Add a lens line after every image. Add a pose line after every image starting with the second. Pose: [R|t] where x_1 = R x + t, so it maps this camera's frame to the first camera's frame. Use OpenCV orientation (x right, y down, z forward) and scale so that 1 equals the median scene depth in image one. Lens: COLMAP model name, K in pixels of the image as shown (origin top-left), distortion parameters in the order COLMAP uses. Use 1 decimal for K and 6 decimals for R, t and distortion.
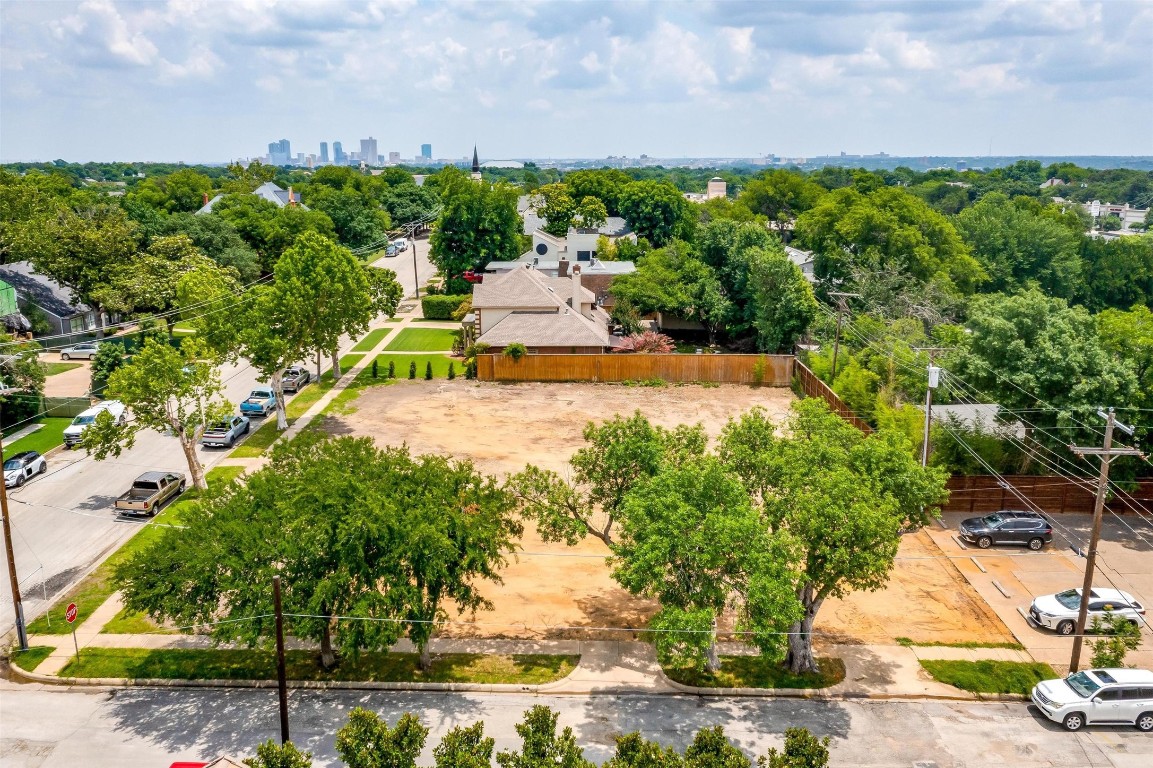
lens RADIAL K [[921.5, 0, 576.5], [0, 921.5, 384.0], [0, 0, 1]] dist [-0.003206, 0.004837]
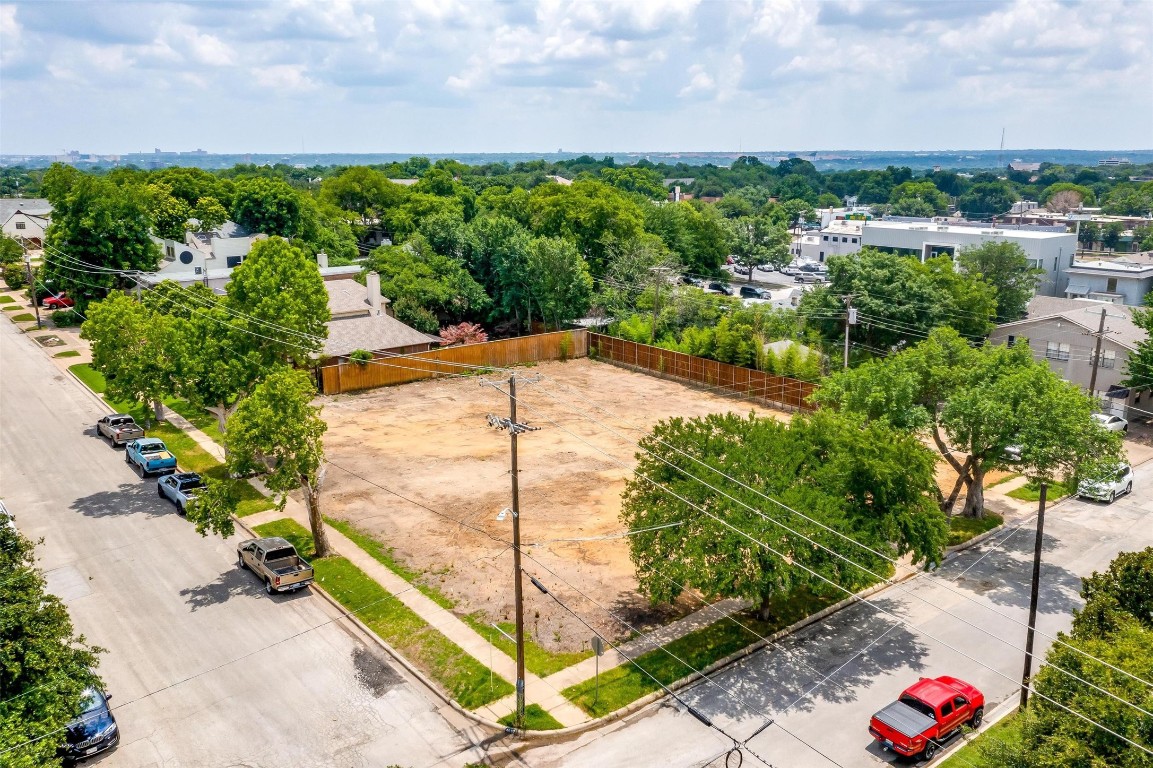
lens RADIAL K [[921.5, 0, 576.5], [0, 921.5, 384.0], [0, 0, 1]] dist [-0.003206, 0.004837]
pose [[0.765960, -0.154137, 0.624137, -0.487540], [0.152038, 0.986724, 0.057096, -0.029765], [-0.624651, 0.051159, 0.779226, 0.123430]]
